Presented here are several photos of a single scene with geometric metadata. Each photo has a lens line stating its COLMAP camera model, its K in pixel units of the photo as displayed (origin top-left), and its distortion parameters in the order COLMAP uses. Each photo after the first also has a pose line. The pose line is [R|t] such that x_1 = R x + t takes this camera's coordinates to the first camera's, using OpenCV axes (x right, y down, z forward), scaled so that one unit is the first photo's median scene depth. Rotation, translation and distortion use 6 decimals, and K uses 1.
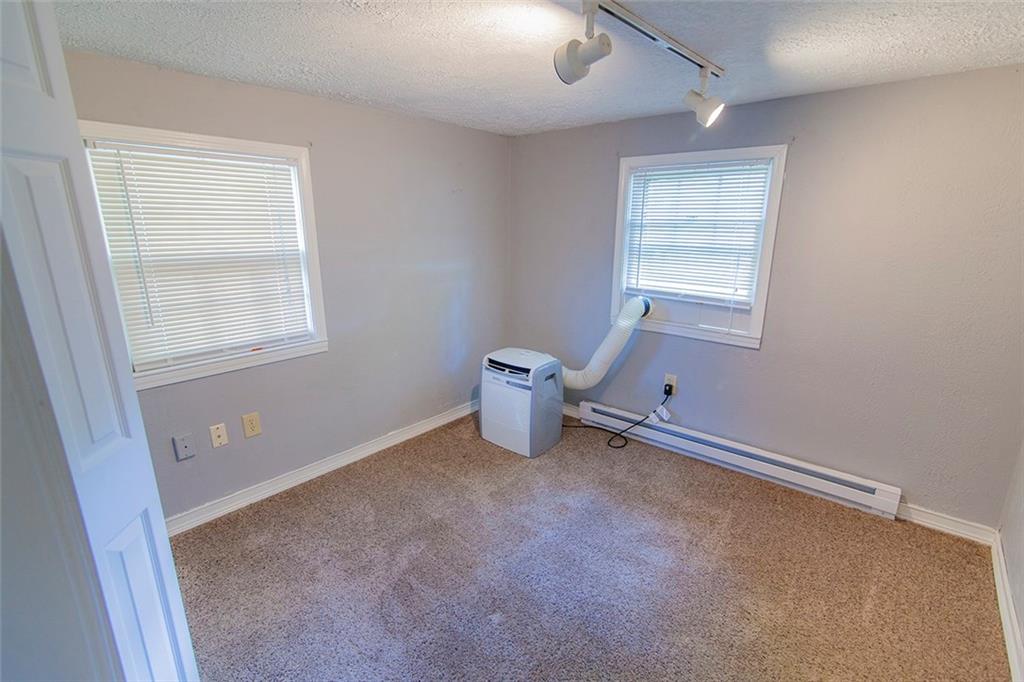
lens RADIAL K [[471.5, 0, 510.8], [0, 471.5, 344.2], [0, 0, 1]] dist [-0.010421, -0.000838]
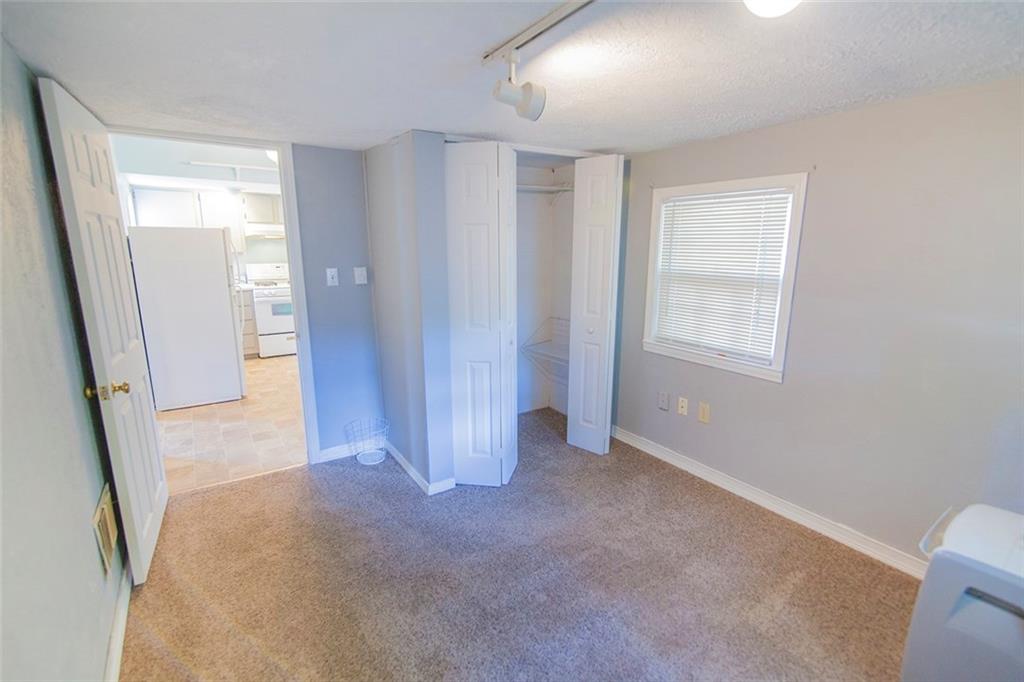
lens RADIAL K [[471.5, 0, 510.1], [0, 471.5, 343.2], [0, 0, 1]] dist [-0.010421, -0.000838]
pose [[-0.287232, 0.189454, -0.938938, 0.712766], [-0.242373, 0.933969, 0.262596, -0.198001], [0.926689, 0.302999, -0.222348, 0.764026]]
